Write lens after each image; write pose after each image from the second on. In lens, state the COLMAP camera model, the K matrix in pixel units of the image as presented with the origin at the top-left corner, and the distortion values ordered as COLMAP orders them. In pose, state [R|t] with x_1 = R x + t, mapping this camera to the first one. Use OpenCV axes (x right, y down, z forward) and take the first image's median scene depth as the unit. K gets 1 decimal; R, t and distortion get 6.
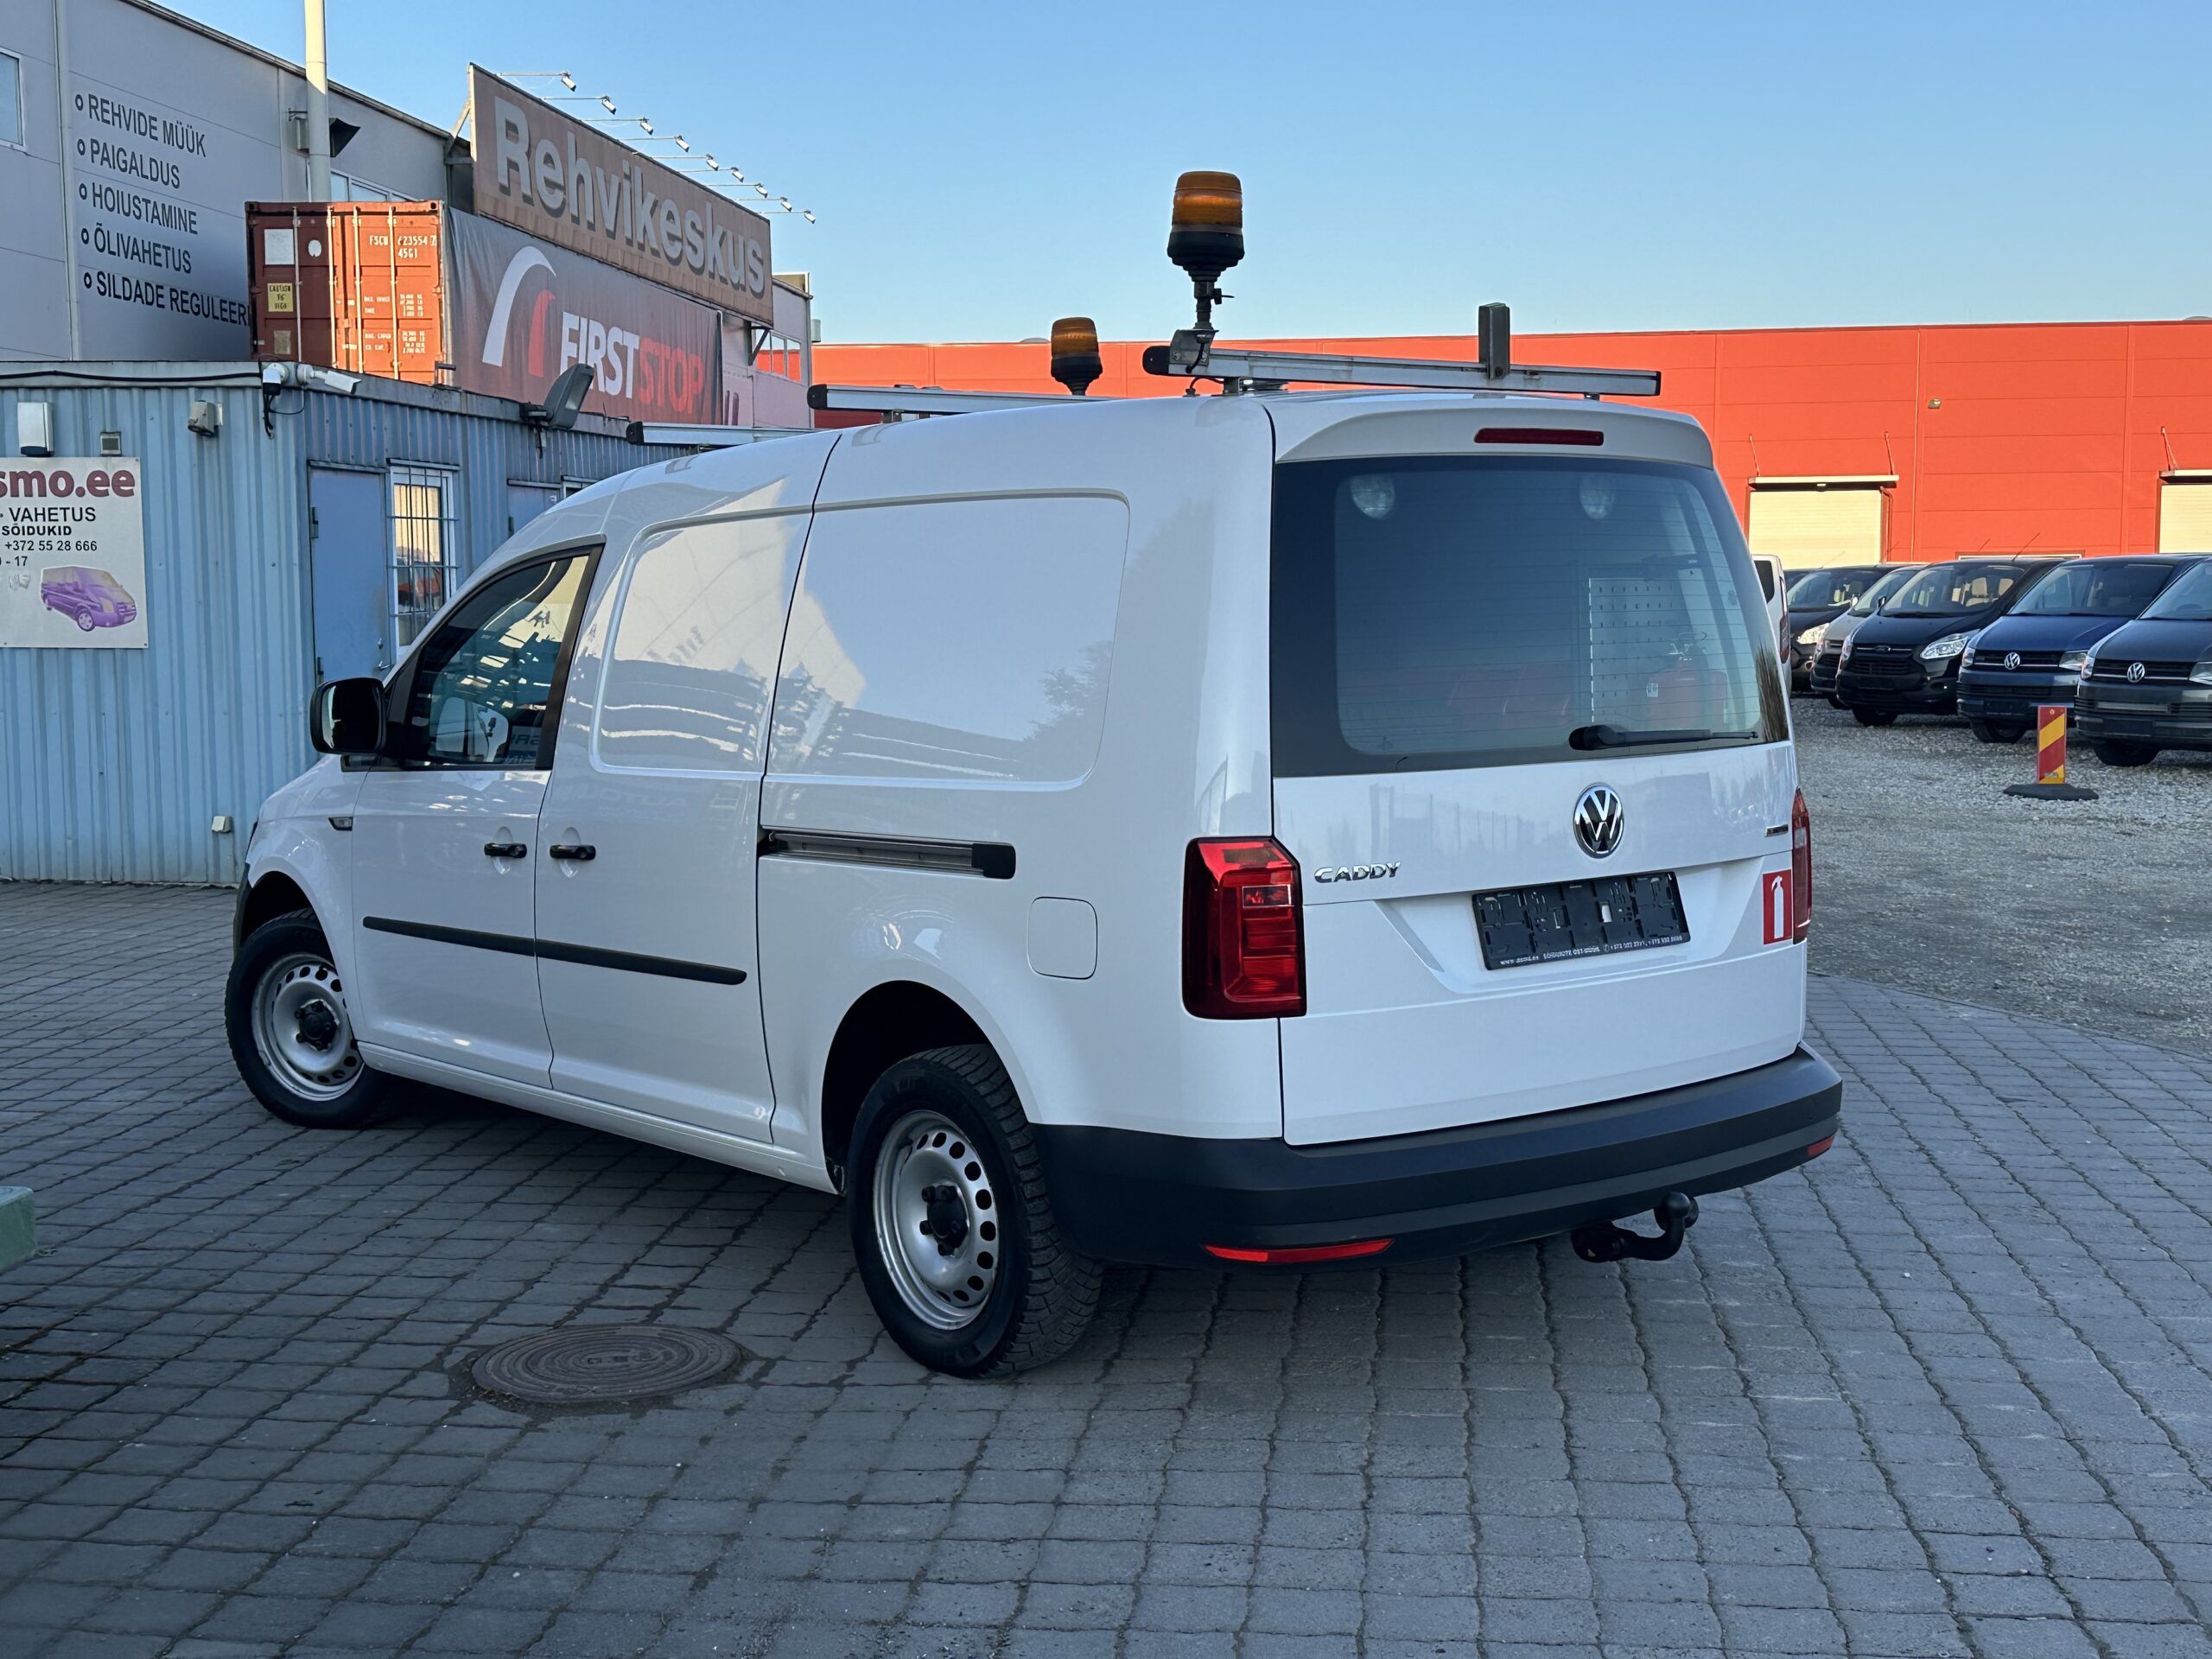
lens RADIAL K [[2637.9, 0, 1106.0], [0, 2637.9, 829.5], [0, 0, 1]] dist [0.180968, -0.396344]
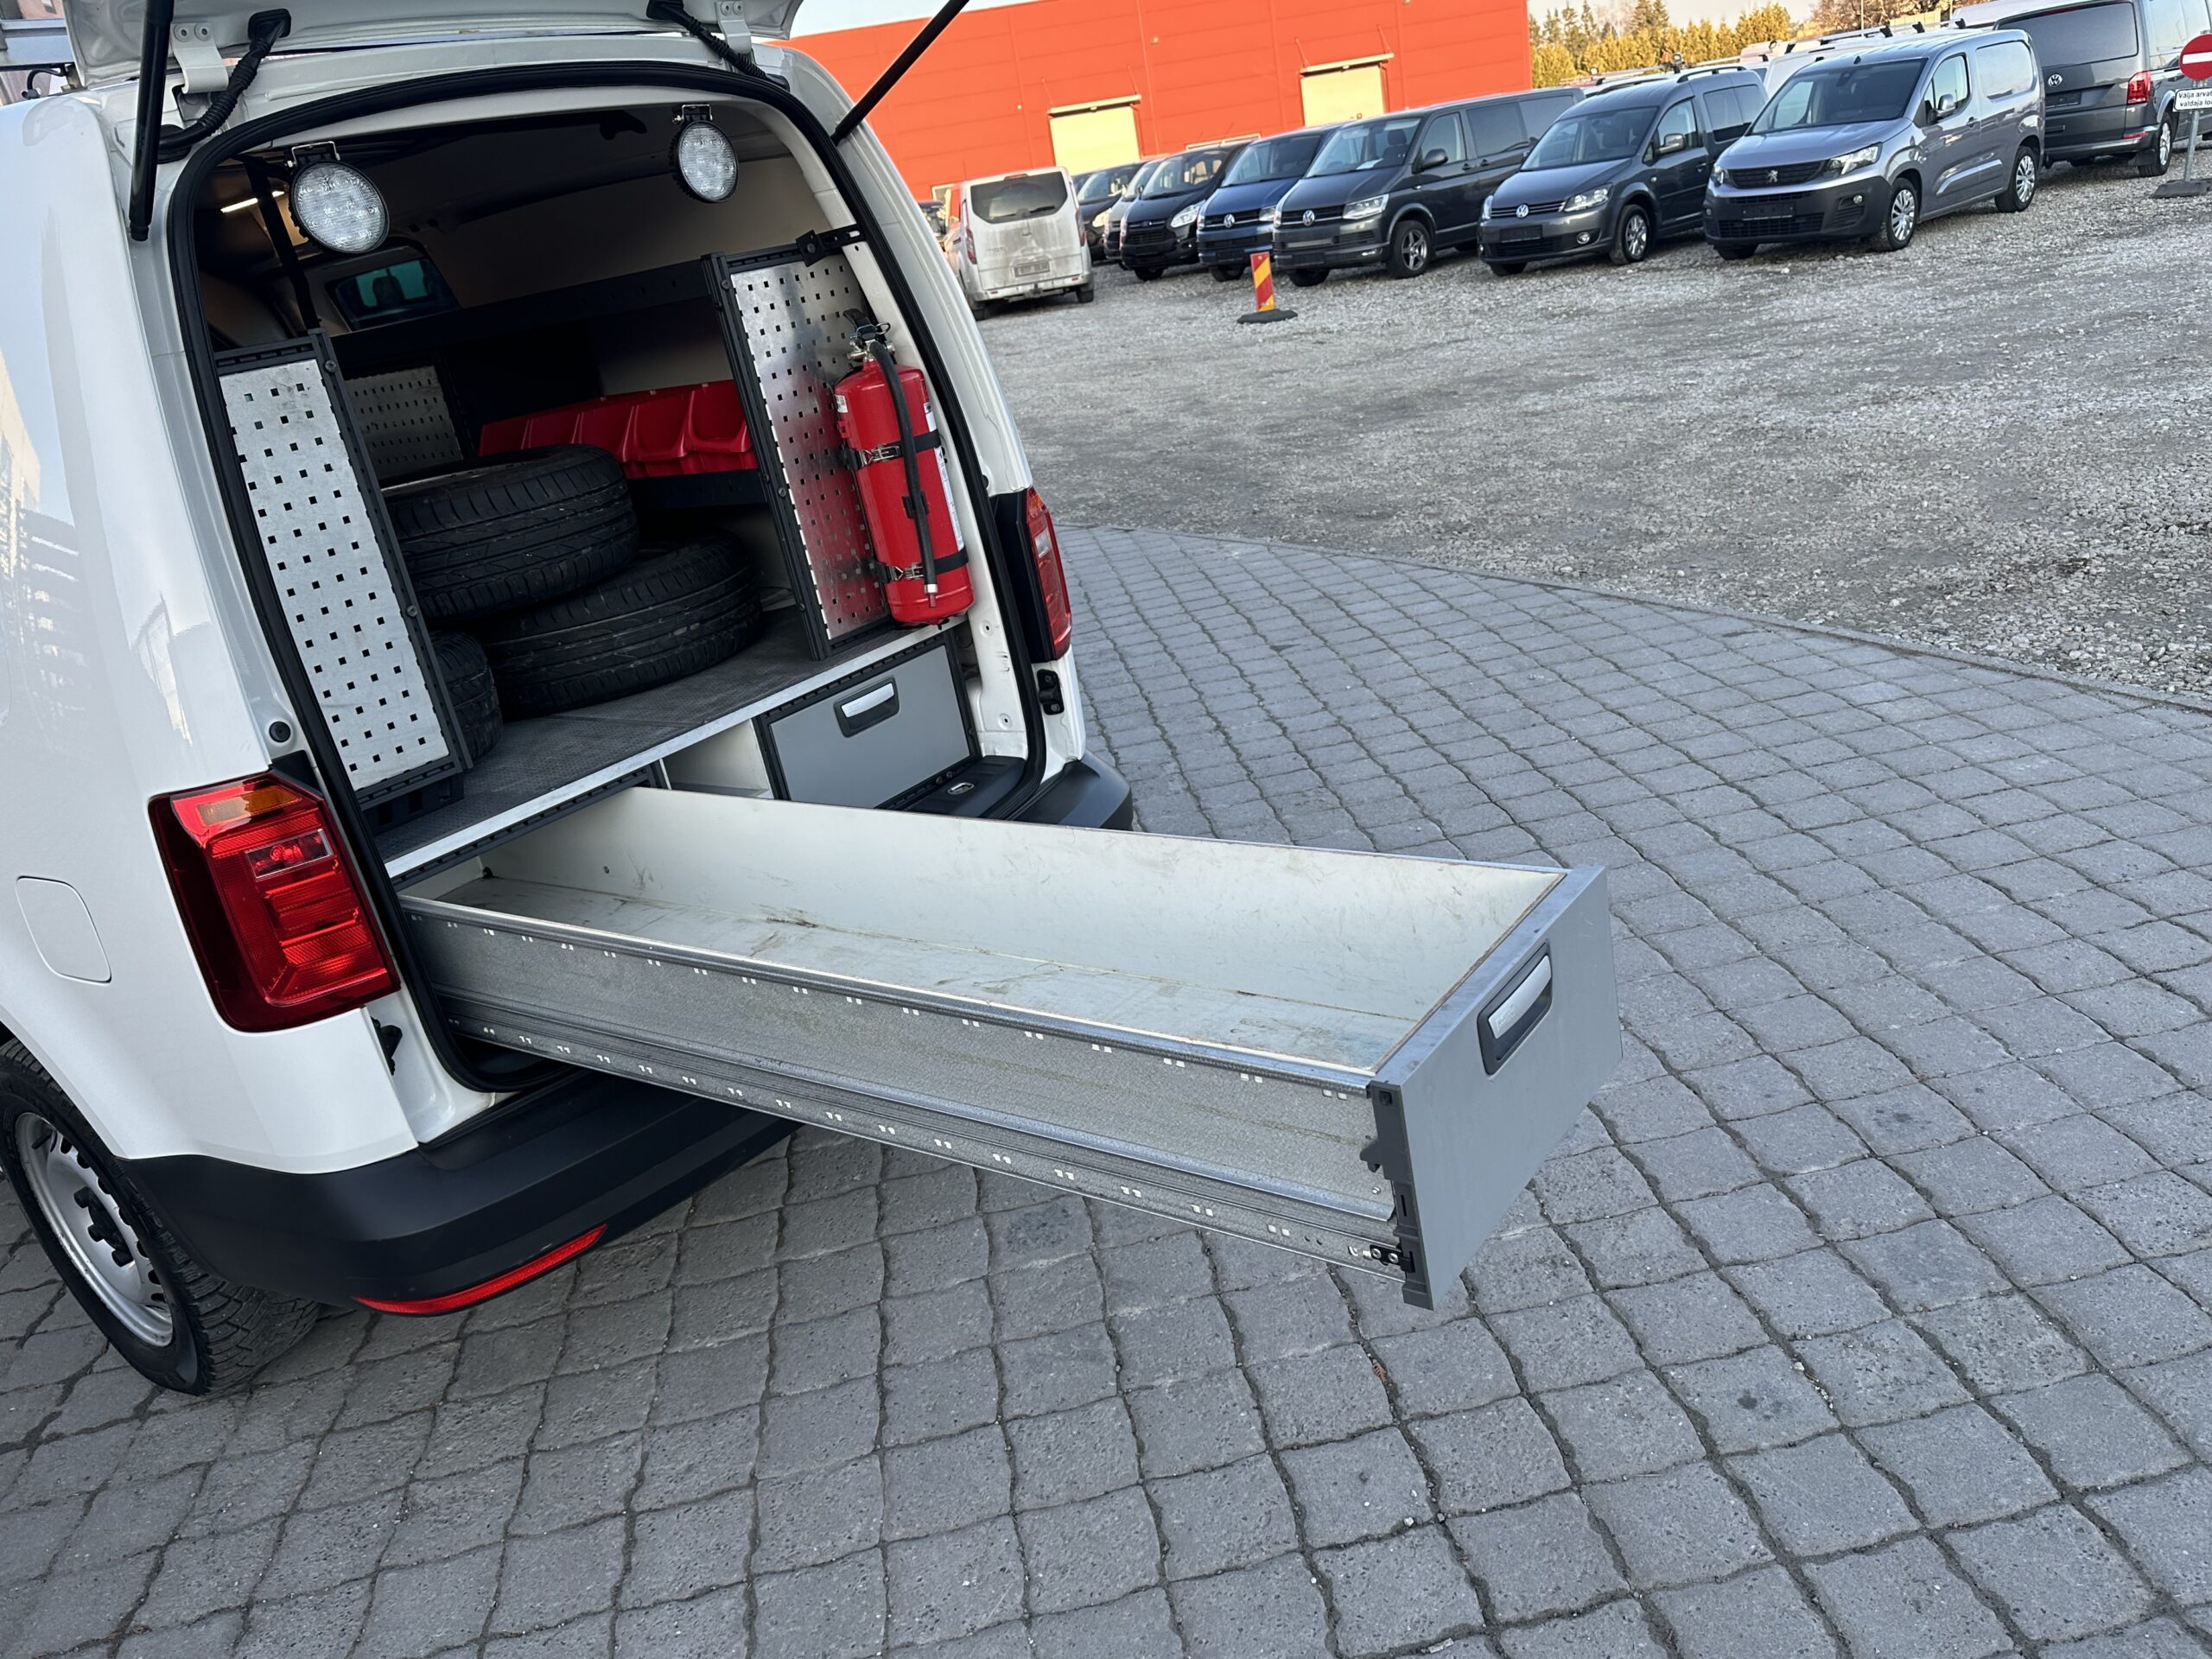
lens RADIAL K [[1640.9, 0, 1135.5], [0, 1640.9, 835.1], [0, 0, 1]] dist [0.177195, -0.296582]
pose [[0.951886, -0.229911, 0.202617, 0.028800], [0.168841, 0.945228, 0.279352, -0.010137], [-0.255745, -0.231701, 0.938568, 0.082497]]
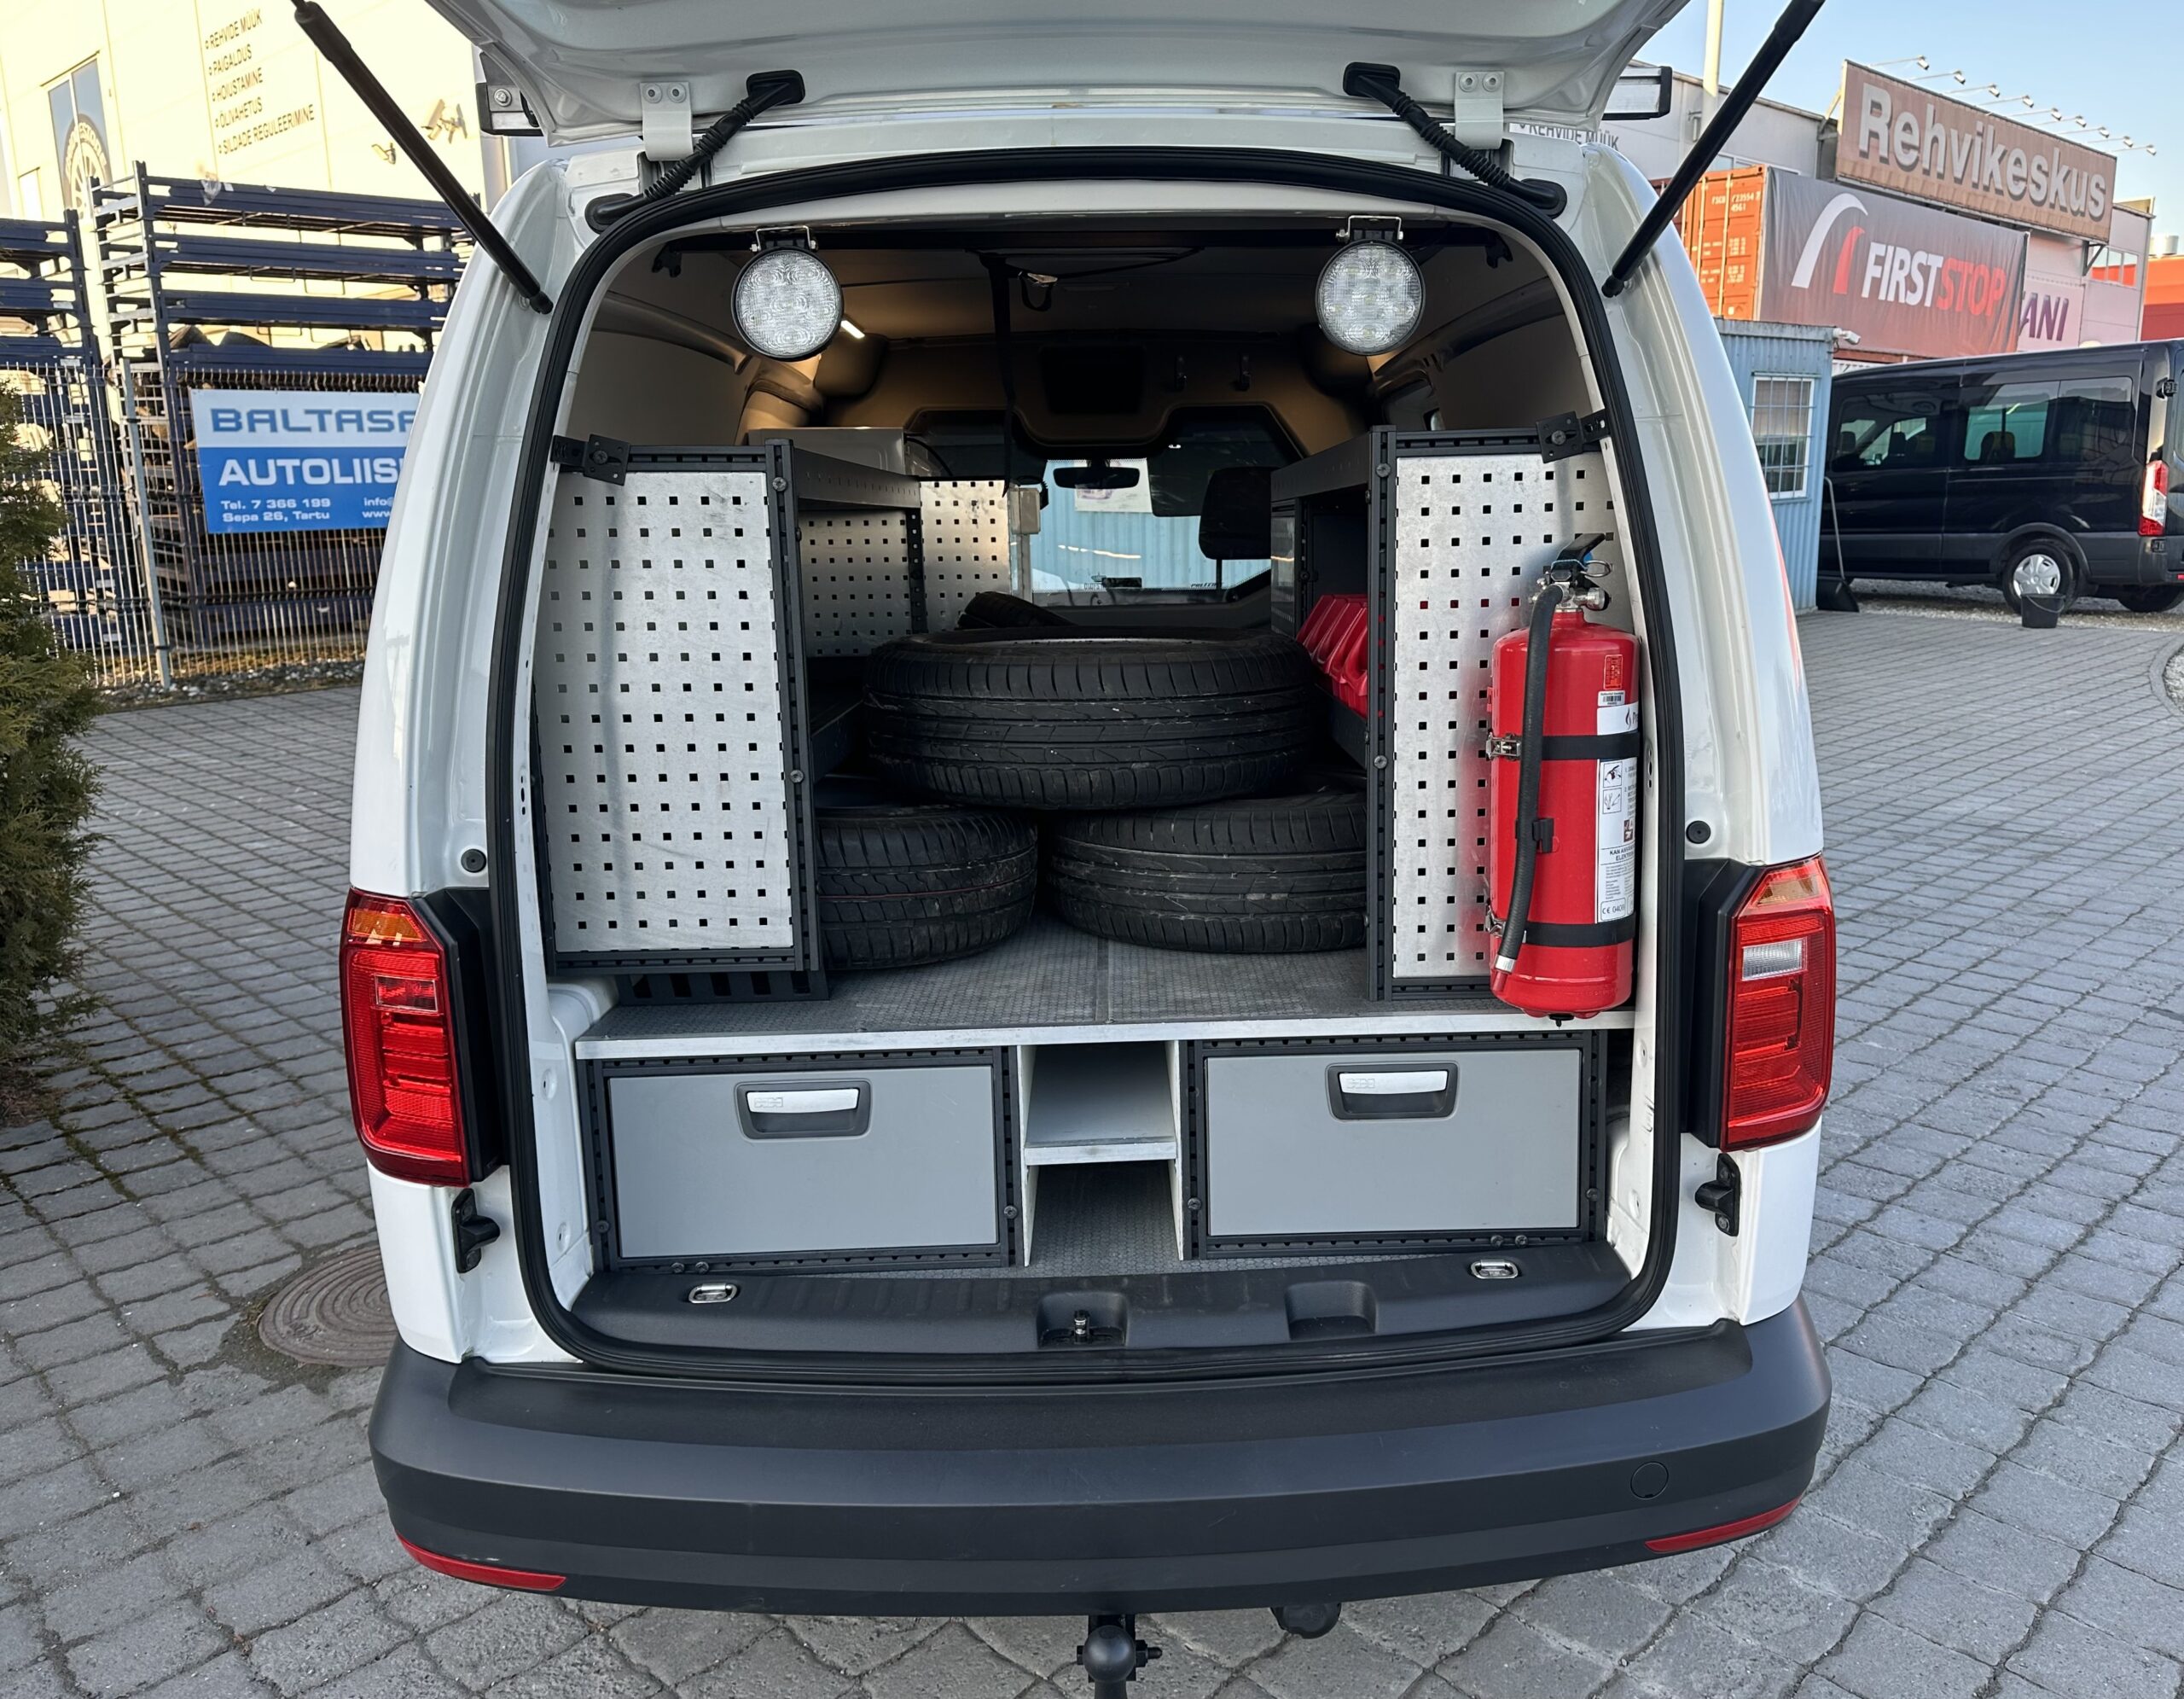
lens RADIAL K [[1724.9, 0, 1092.0], [0, 1724.9, 849.5], [0, 0, 1]] dist [0.037695, -0.036063]
pose [[0.803373, 0.125181, -0.582170, 0.065115], [-0.047110, 0.987951, 0.147424, -0.011509], [0.593610, -0.091010, 0.799590, 0.120828]]
